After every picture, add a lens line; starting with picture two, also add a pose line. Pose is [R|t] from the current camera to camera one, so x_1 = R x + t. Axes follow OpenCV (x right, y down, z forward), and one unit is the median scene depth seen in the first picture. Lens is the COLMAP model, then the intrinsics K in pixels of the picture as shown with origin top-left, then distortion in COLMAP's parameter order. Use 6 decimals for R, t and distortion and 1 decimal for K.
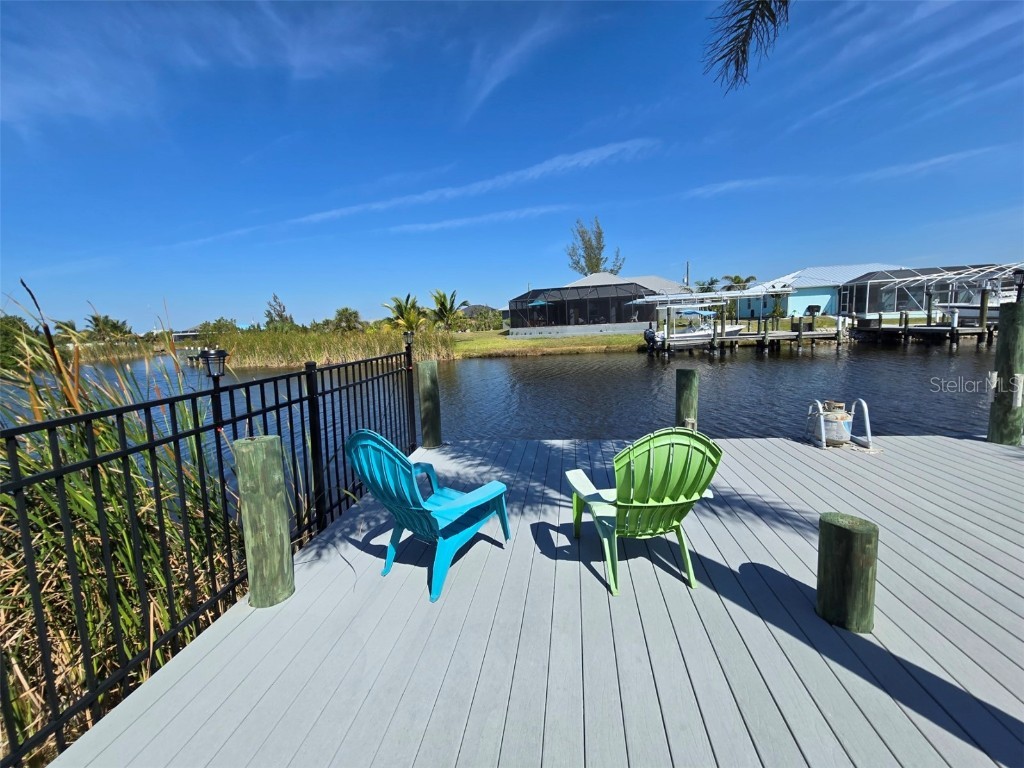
lens RADIAL K [[426.4, 0, 508.6], [0, 426.4, 358.1], [0, 0, 1]] dist [0.000952, -0.000178]
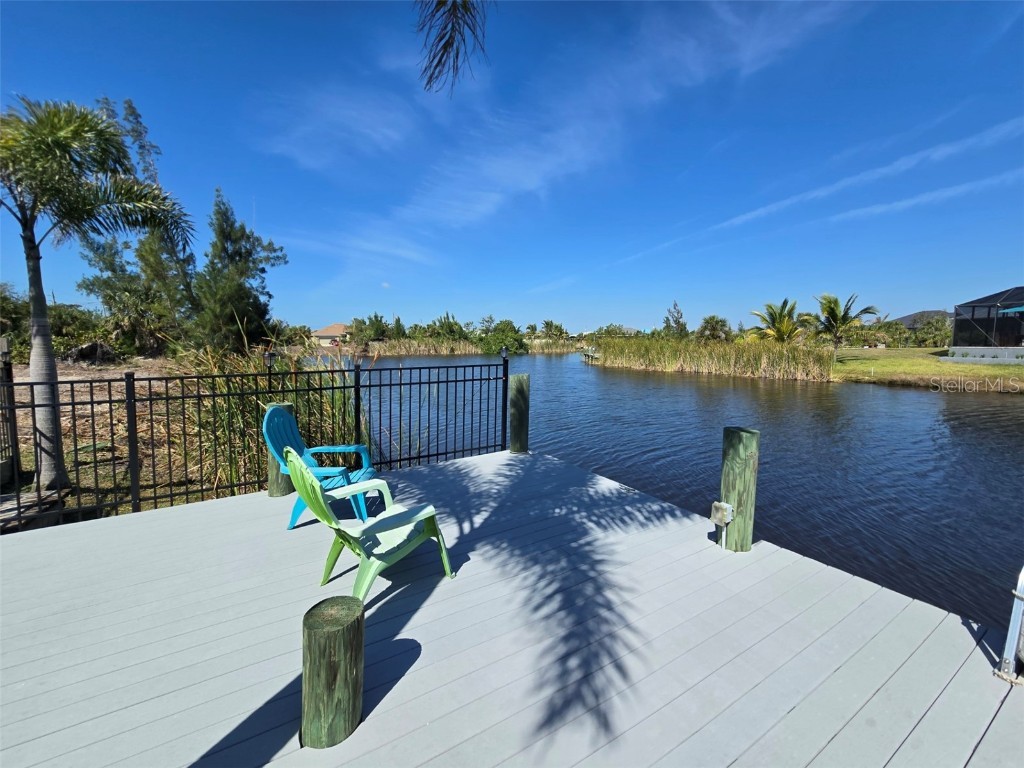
lens RADIAL K [[420.8, 0, 512.0], [0, 420.8, 384.0], [0, 0, 1]] dist [-0.000874, -0.000139]
pose [[0.633185, 0.126082, -0.763662, 0.110195], [-0.089724, 0.991948, 0.089379, -0.011041], [0.768782, 0.011926, 0.639400, 0.052550]]
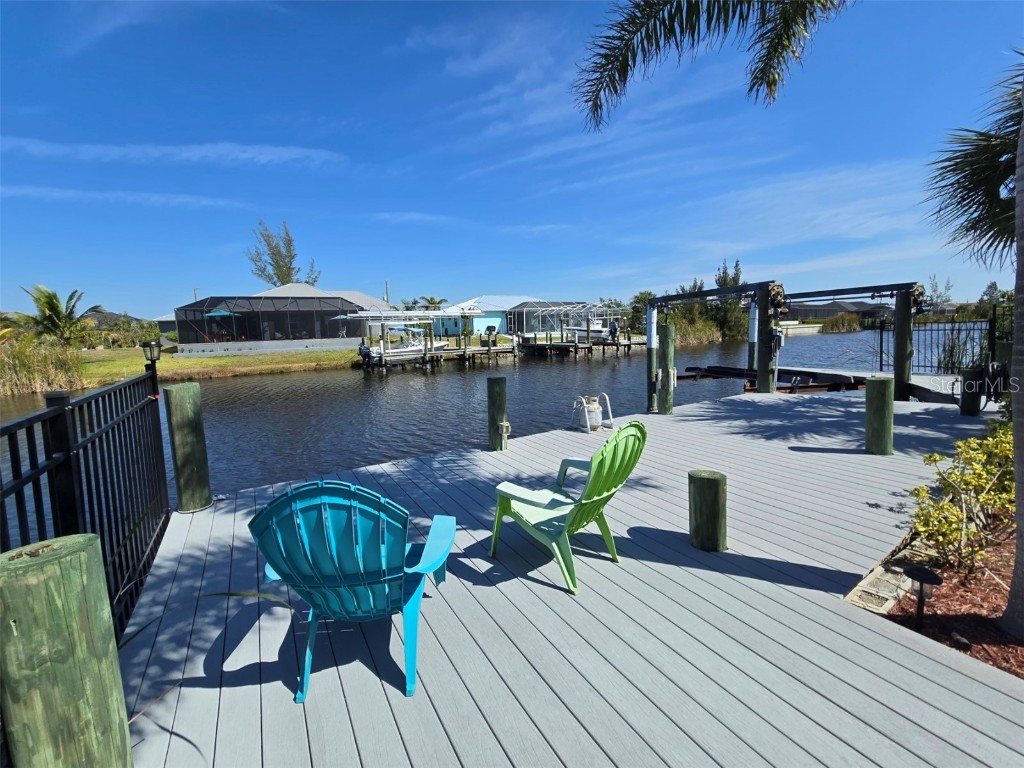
lens RADIAL K [[425.0, 0, 512.6], [0, 425.0, 364.2], [0, 0, 1]] dist [-0.002393, -0.000388]
pose [[0.764878, -0.028648, 0.643538, -0.040341], [0.044474, 0.998975, -0.008388, 0.000546], [-0.642638, 0.035036, 0.765368, 0.023803]]
